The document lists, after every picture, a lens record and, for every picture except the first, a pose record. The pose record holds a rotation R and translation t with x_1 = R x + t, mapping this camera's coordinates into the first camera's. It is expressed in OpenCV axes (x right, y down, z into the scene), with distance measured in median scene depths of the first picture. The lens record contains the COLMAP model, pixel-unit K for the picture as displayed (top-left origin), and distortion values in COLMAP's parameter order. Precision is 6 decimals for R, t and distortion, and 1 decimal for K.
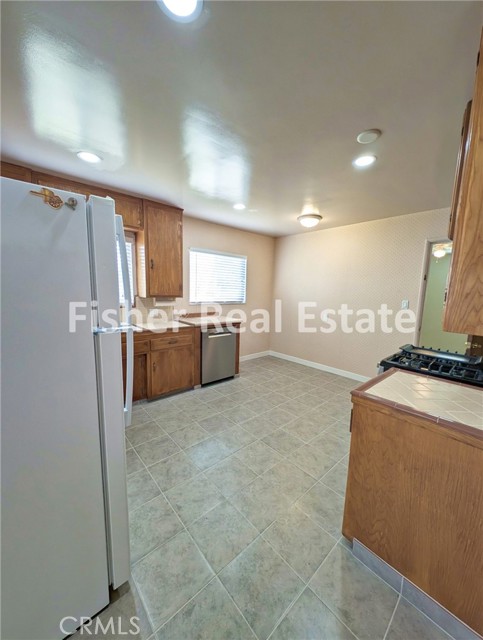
lens RADIAL K [[241.3, 0, 241.5], [0, 241.3, 320.0], [0, 0, 1]] dist [0.008440, -0.002725]
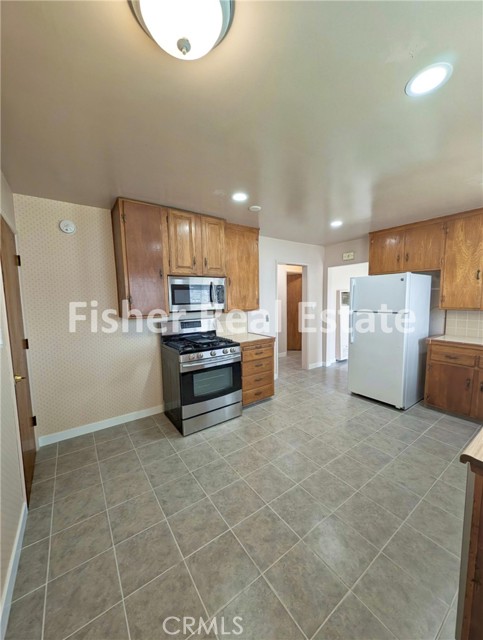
lens RADIAL K [[241.3, 0, 241.5], [0, 241.3, 320.0], [0, 0, 1]] dist [0.008440, -0.002725]
pose [[-0.993963, -0.020989, 0.107691, 0.230916], [0.003667, 0.974629, 0.223797, -0.213202], [-0.109656, 0.222841, -0.968668, 1.530279]]
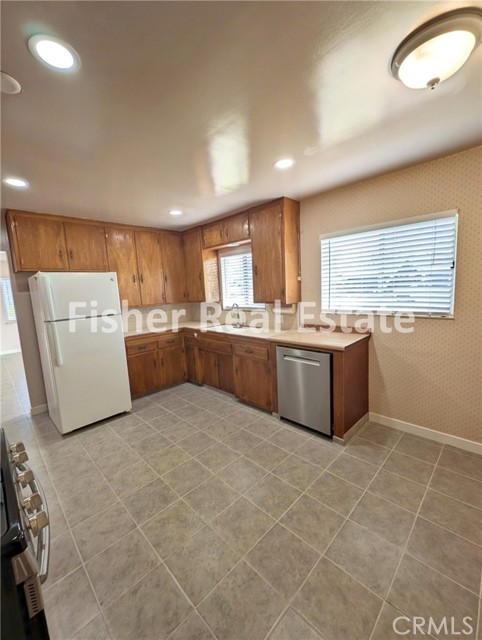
lens RADIAL K [[262.5, 0, 239.7], [0, 262.5, 319.7], [0, 0, 1]] dist [0.007302, -0.000778]
pose [[0.049698, 0.097362, -0.994007, 0.739882], [-0.074546, 0.992823, 0.093519, -0.128456], [0.995978, 0.069452, 0.056600, 0.916021]]
